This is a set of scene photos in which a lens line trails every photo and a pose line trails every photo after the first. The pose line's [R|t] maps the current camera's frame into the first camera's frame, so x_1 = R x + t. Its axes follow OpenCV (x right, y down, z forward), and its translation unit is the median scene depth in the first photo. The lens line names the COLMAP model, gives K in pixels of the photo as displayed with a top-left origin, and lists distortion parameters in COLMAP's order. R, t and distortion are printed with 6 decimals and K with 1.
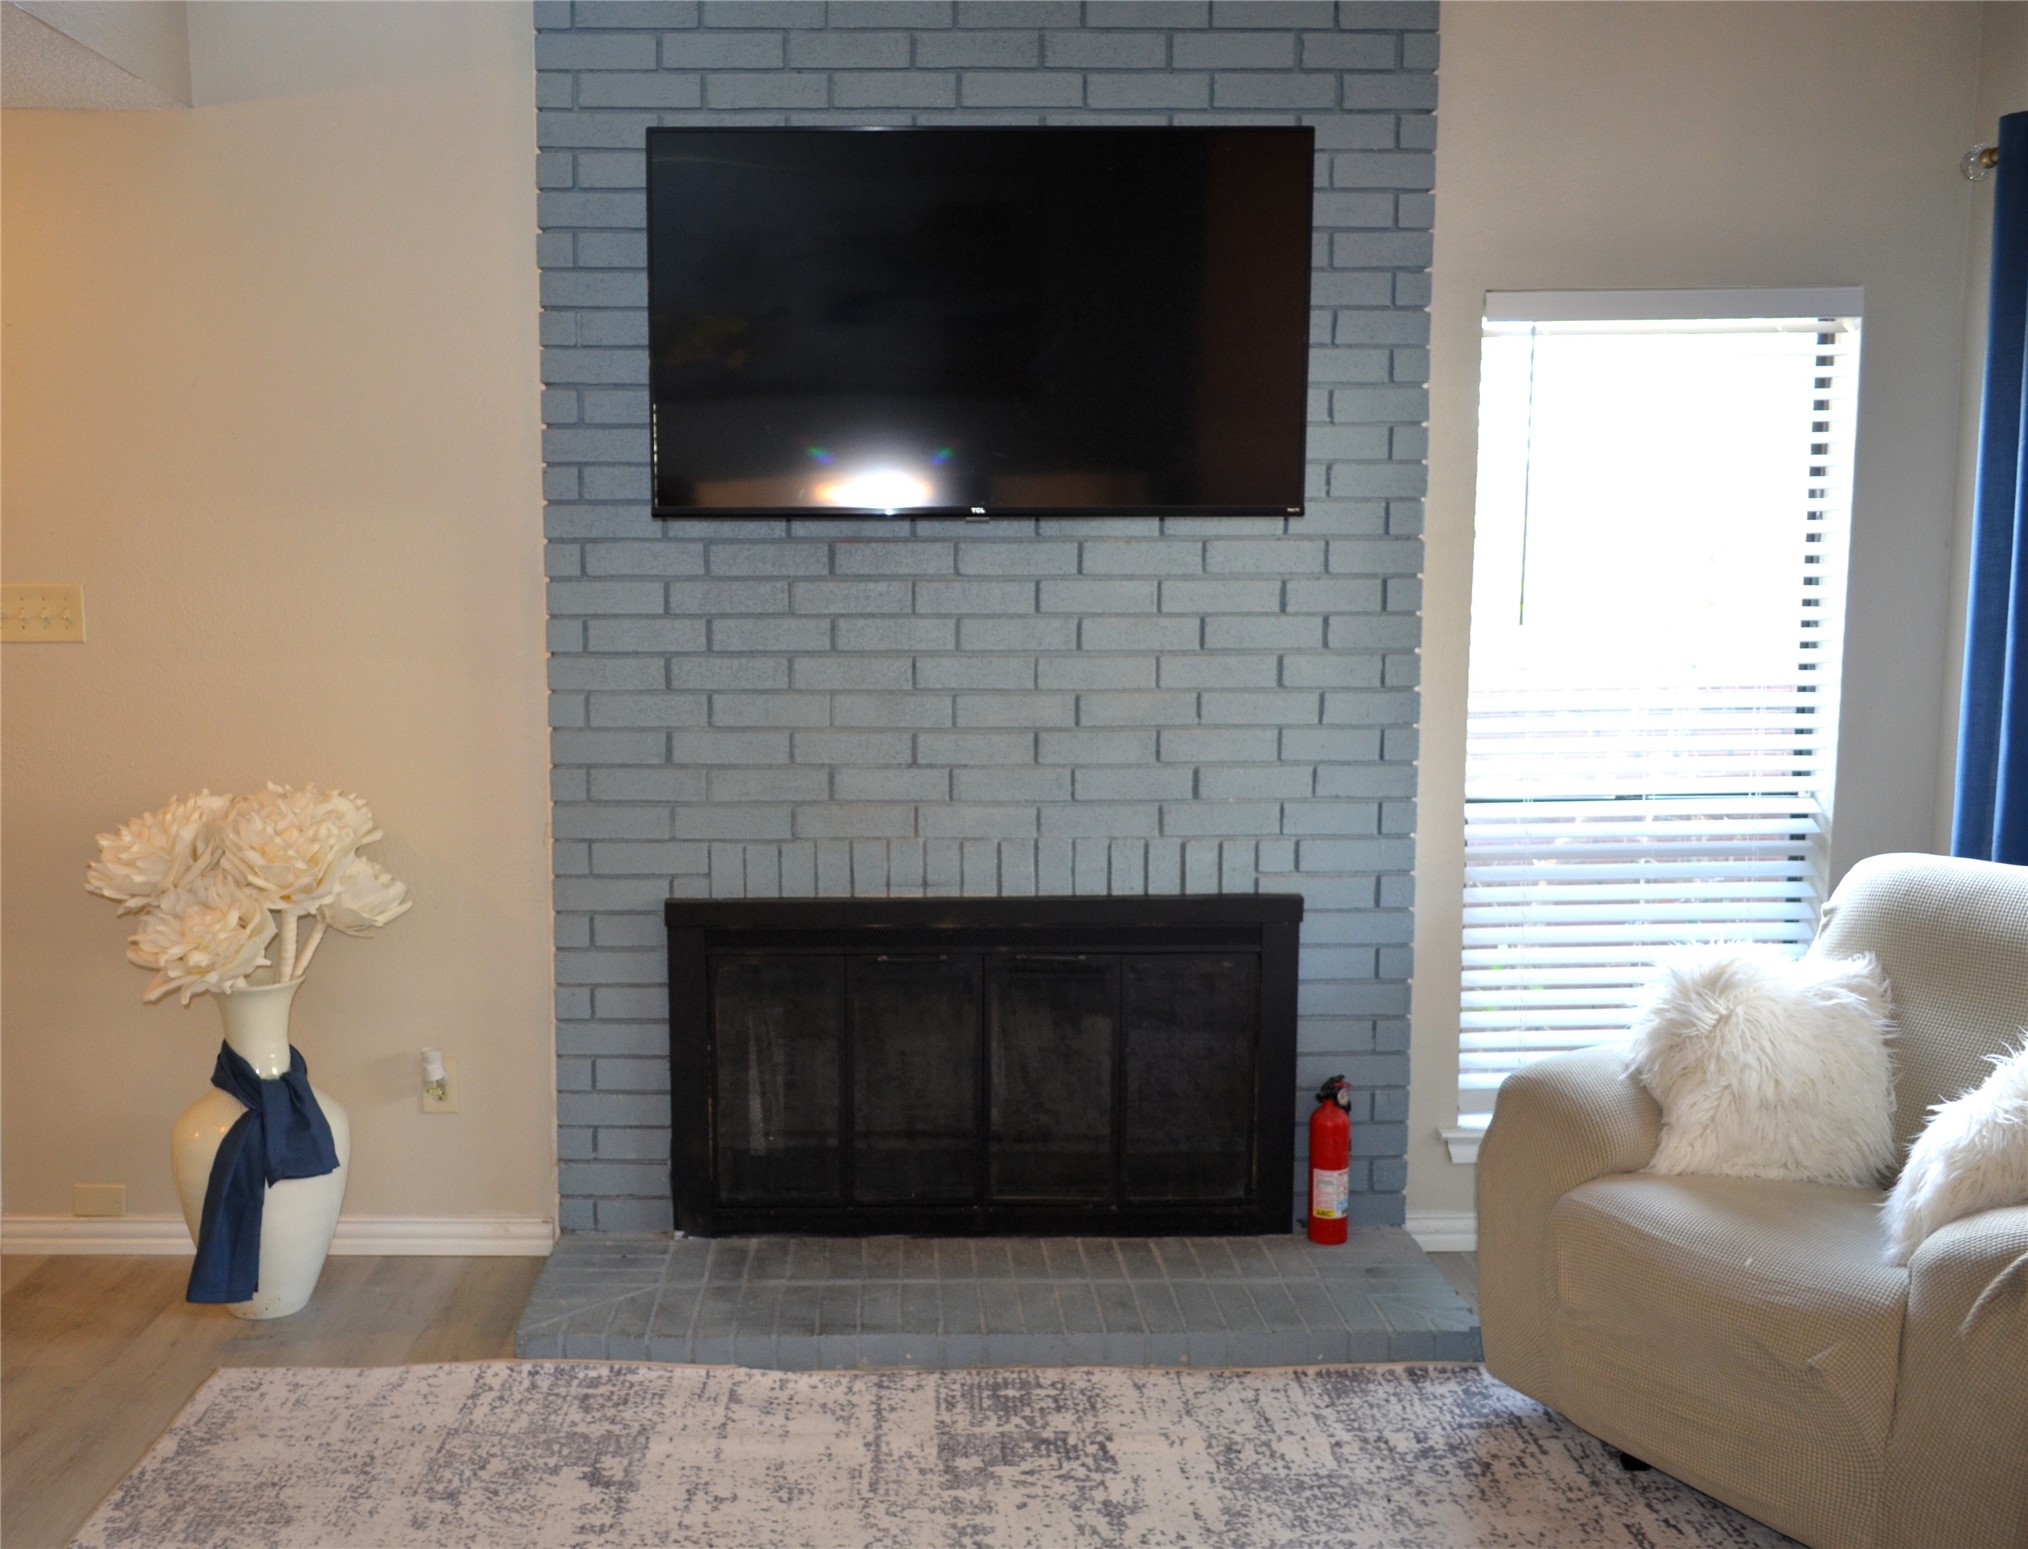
lens RADIAL K [[1958.7, 0, 997.5], [0, 1958.7, 782.4], [0, 0, 1]] dist [-0.021694, 0.000000]
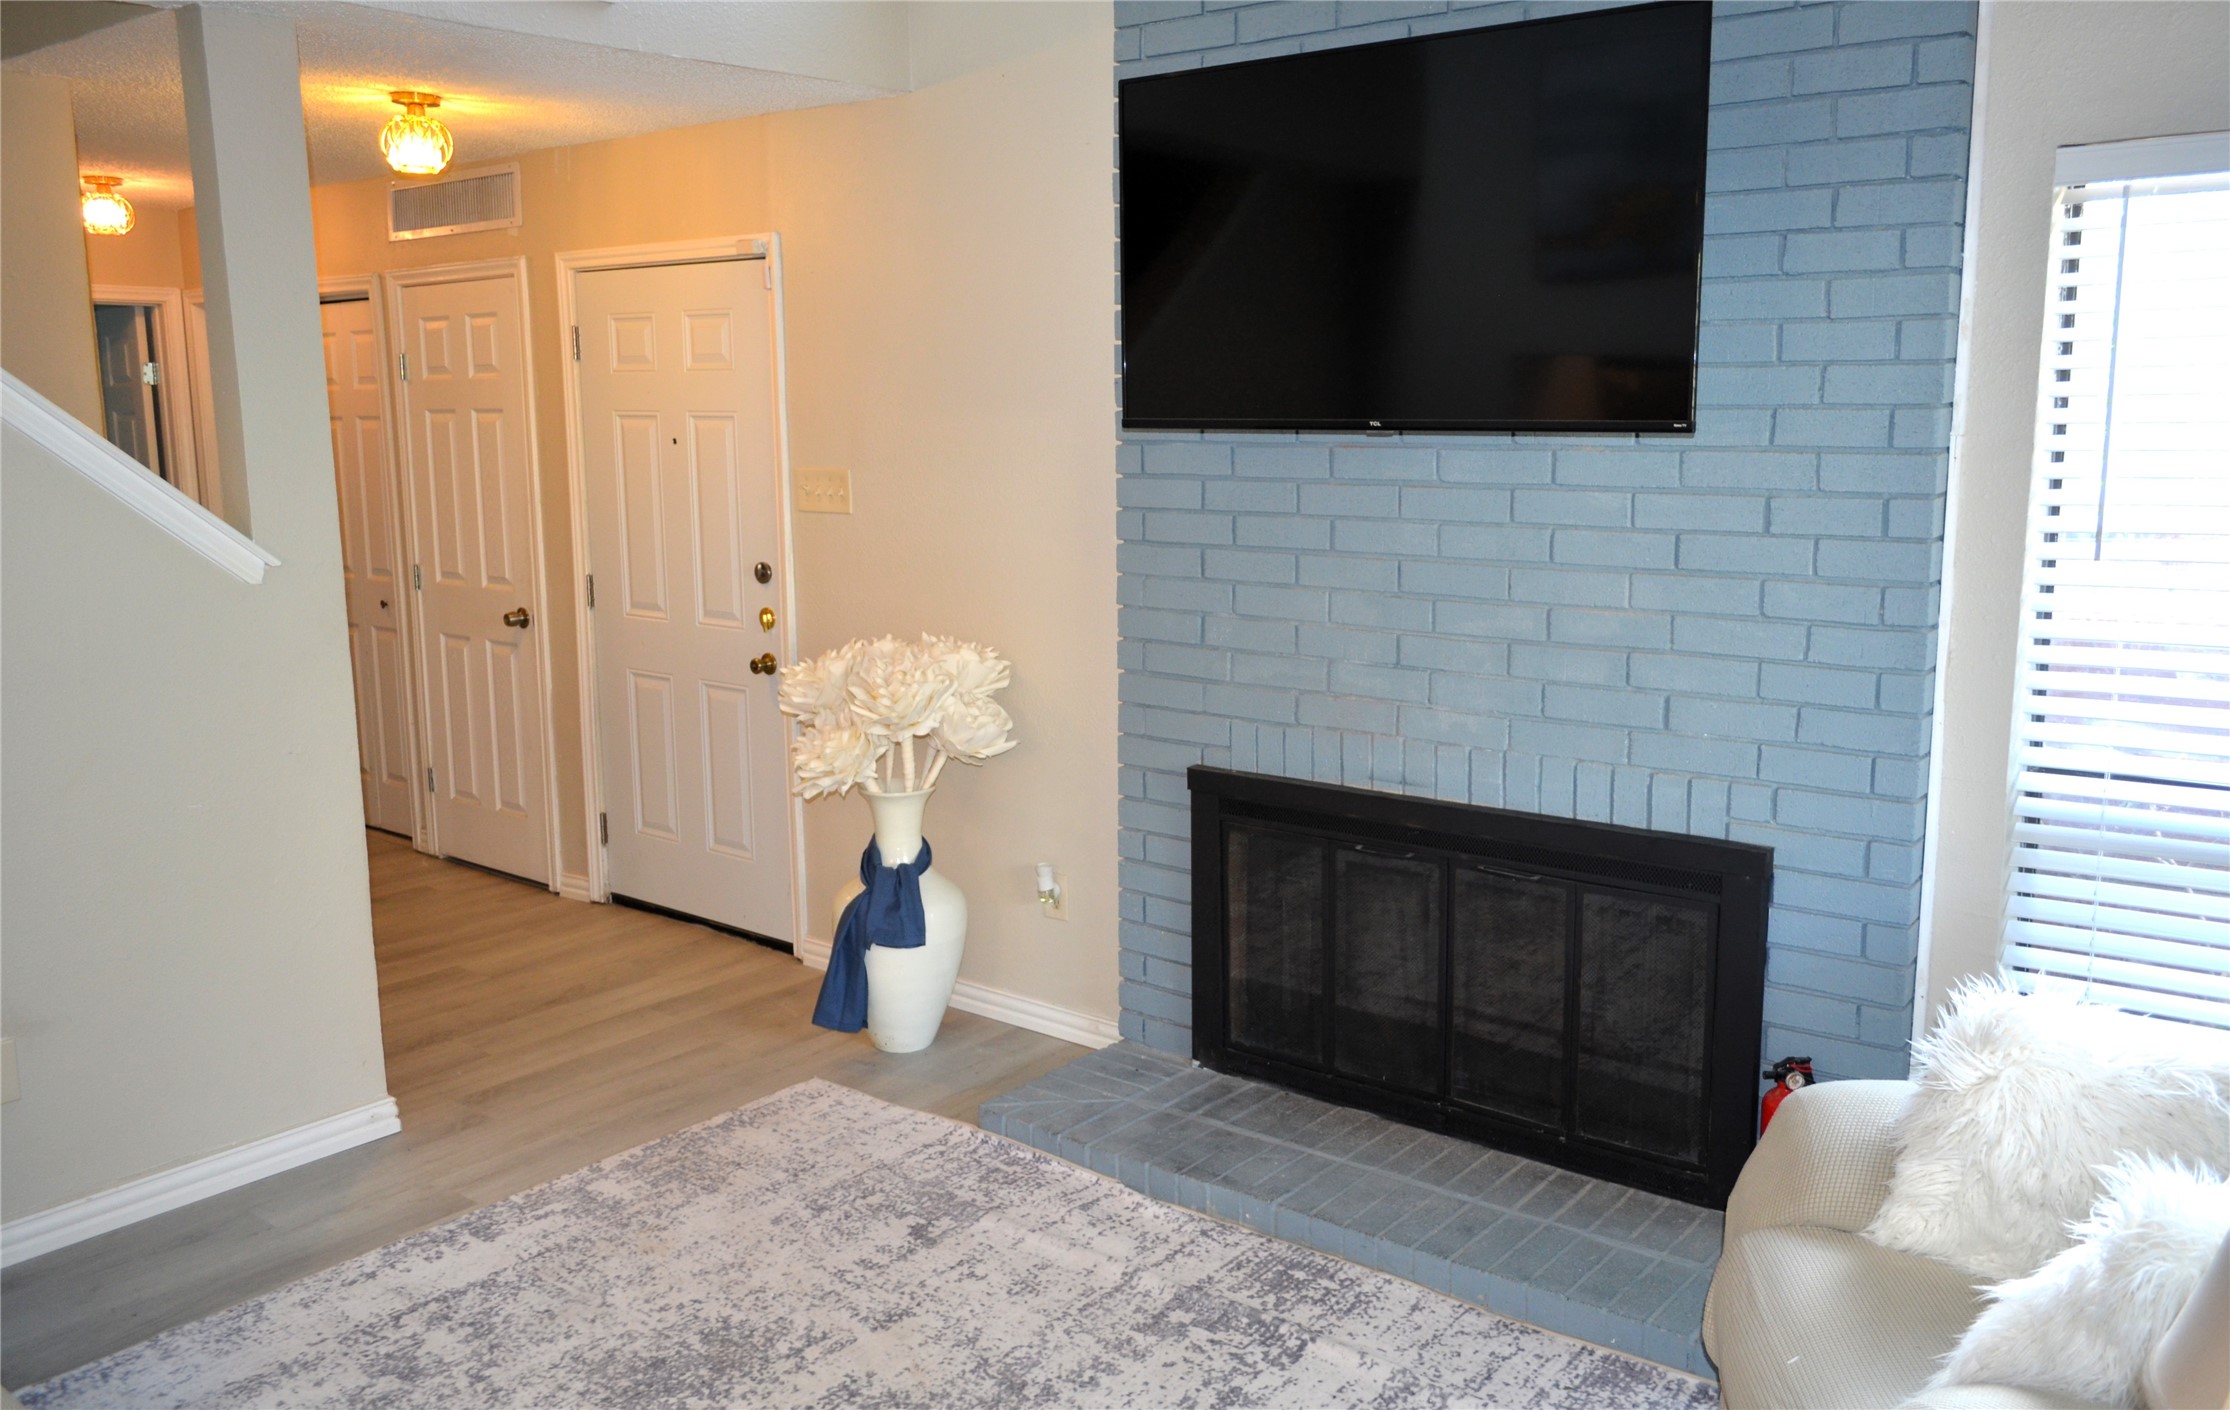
lens RADIAL K [[1903.4, 0, 1119.2], [0, 1903.4, 698.2], [0, 0, 1]] dist [-0.019069, 0.001777]
pose [[0.751248, 0.102621, -0.651994, 0.507373], [-0.069716, 0.994650, 0.076225, -0.058620], [0.656328, -0.011810, 0.754383, 0.155443]]
